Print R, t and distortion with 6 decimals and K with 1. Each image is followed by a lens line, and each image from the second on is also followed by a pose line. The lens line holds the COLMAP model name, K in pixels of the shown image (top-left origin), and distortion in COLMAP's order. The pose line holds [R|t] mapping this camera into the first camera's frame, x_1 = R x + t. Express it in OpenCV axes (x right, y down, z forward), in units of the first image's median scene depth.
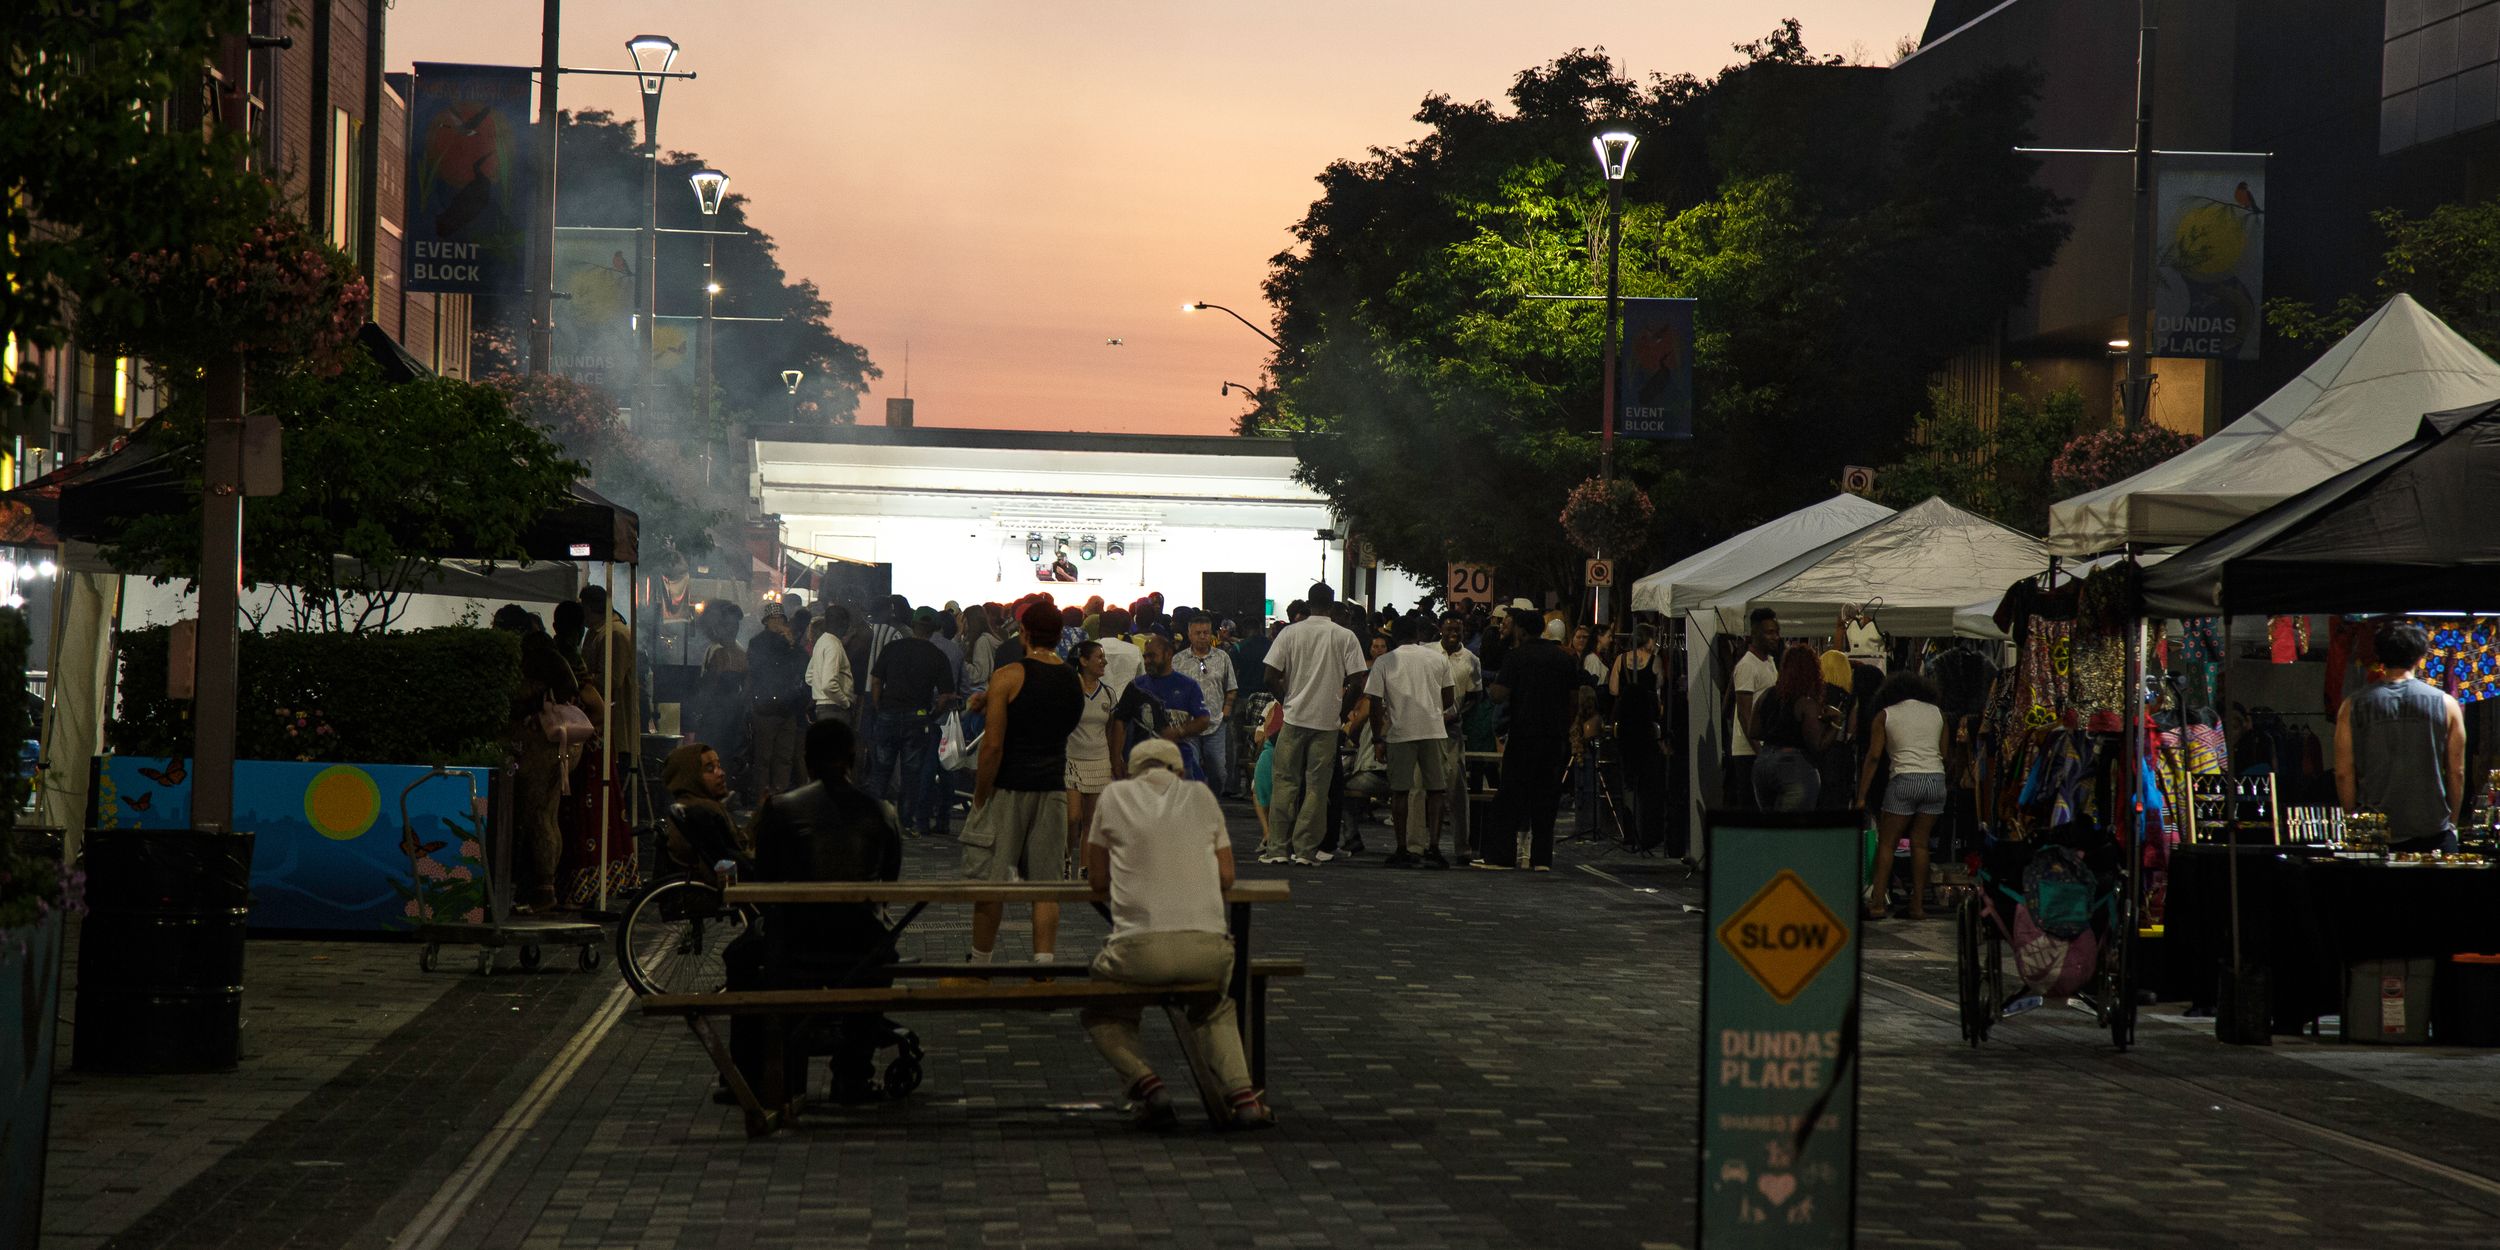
lens RADIAL K [[7392.7, 0, 1250.0], [0, 7392.7, 624.6], [0, 0, 1]] dist [0.002051, 0.000000]
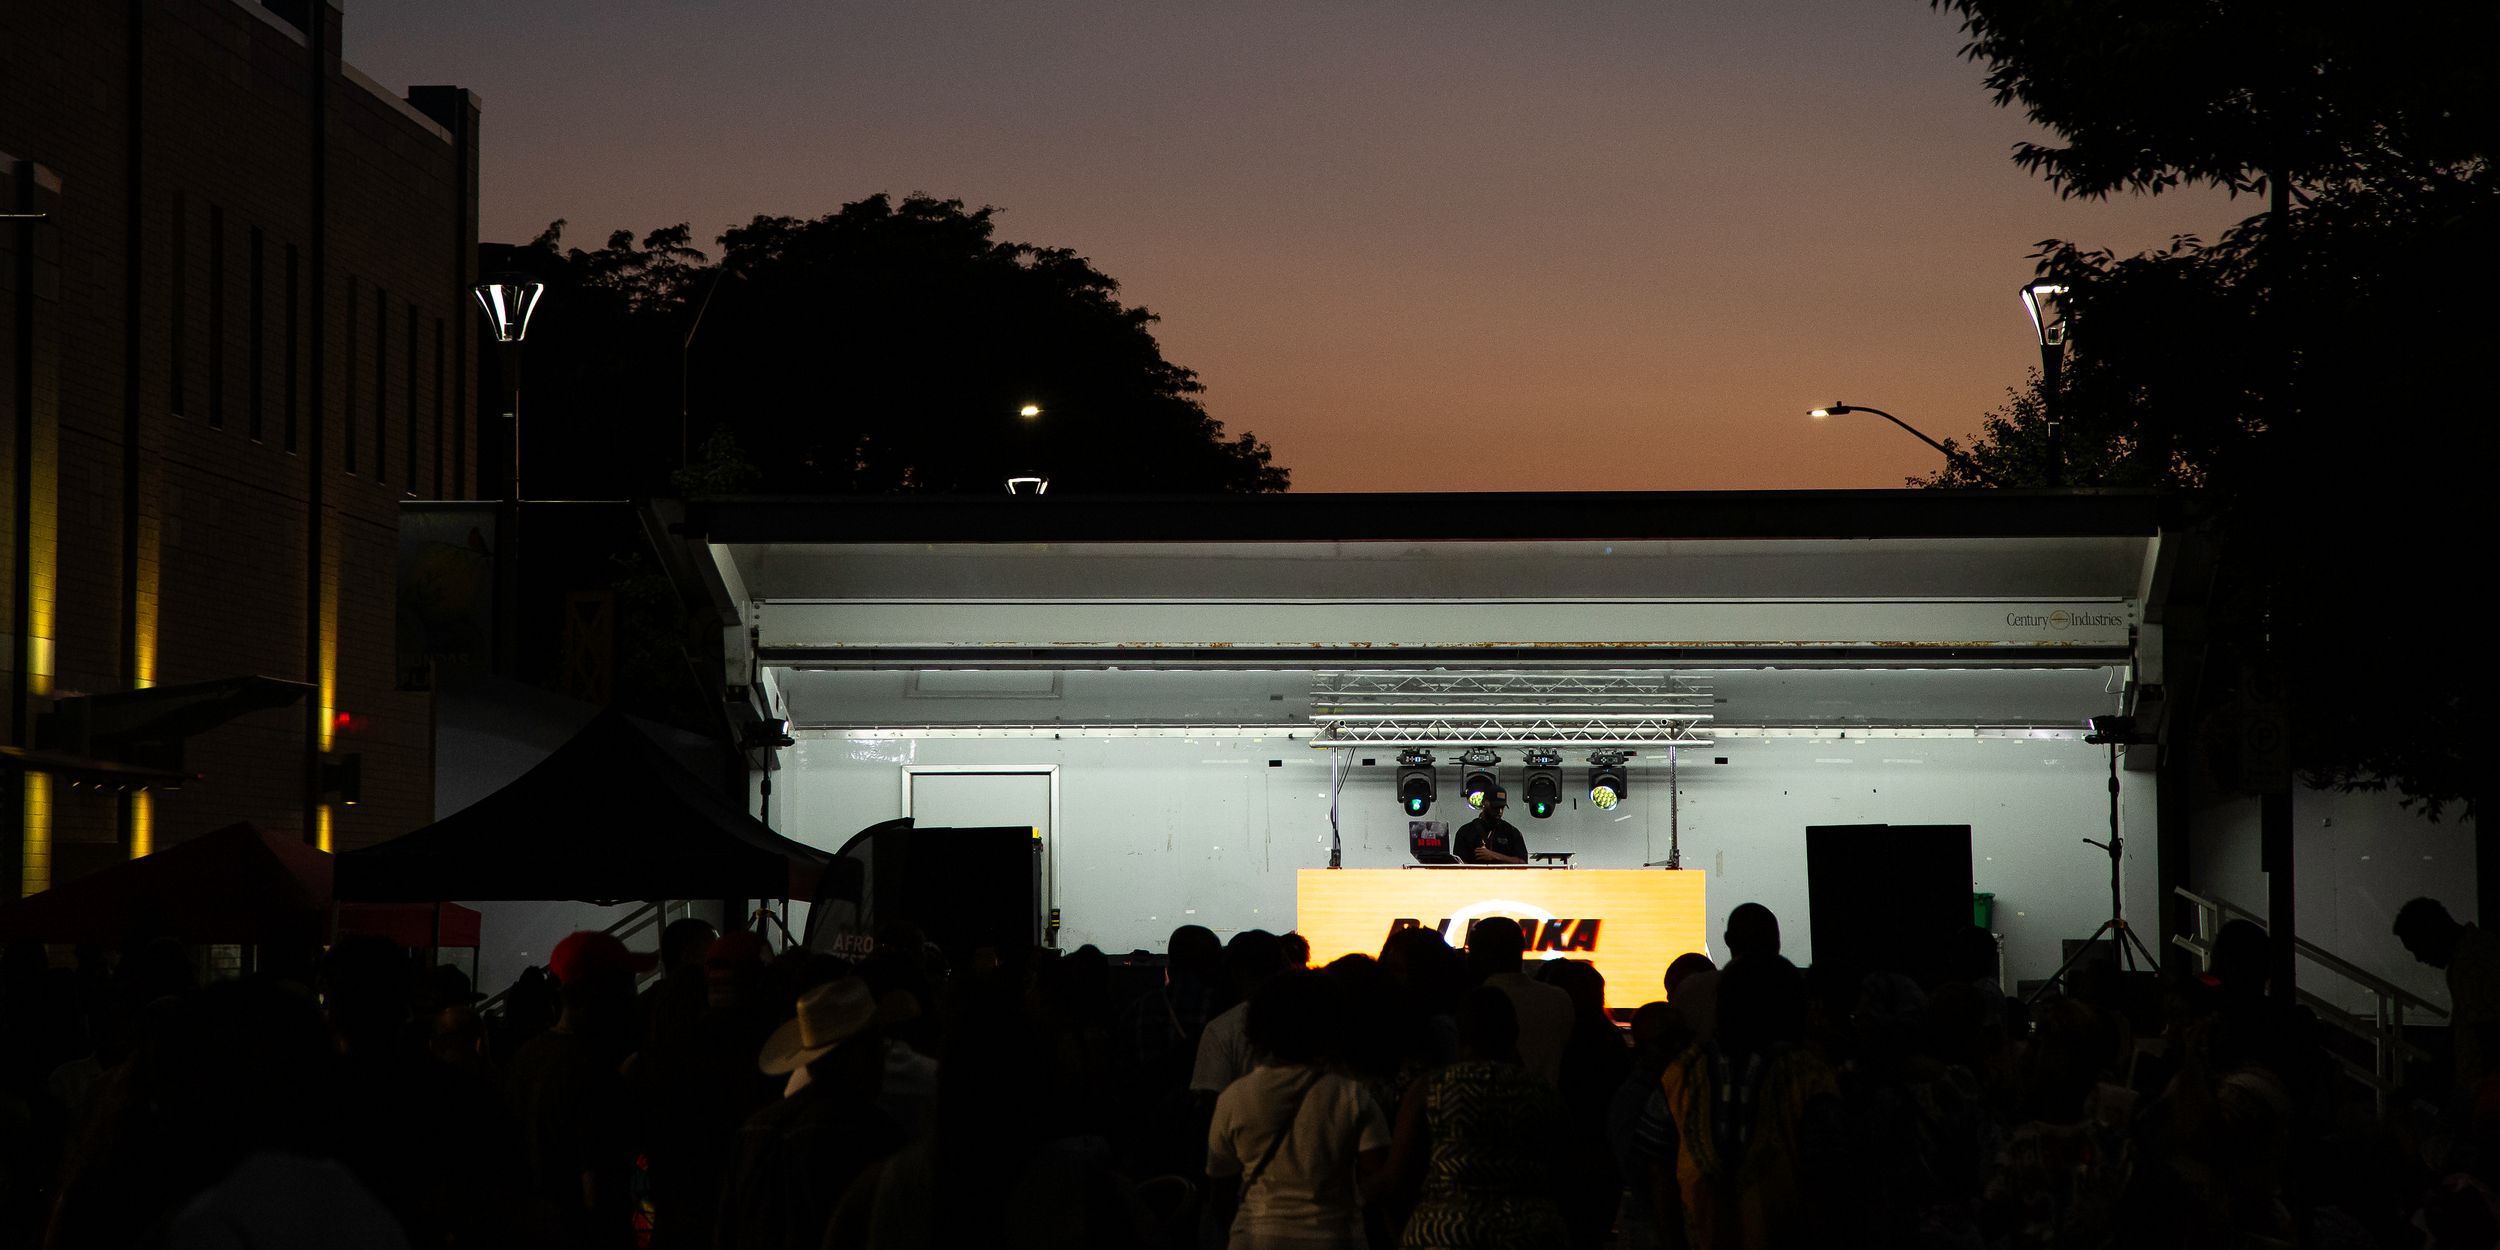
lens RADIAL K [[7744.7, 0, 1249.8], [0, 7744.7, 624.8], [0, 0, 1]] dist [-0.112274, 0.000000]
pose [[0.995649, -0.030734, -0.087970, 0.000464], [0.027108, 0.998745, -0.042124, -0.001361], [0.089155, 0.039557, 0.995232, 0.561709]]
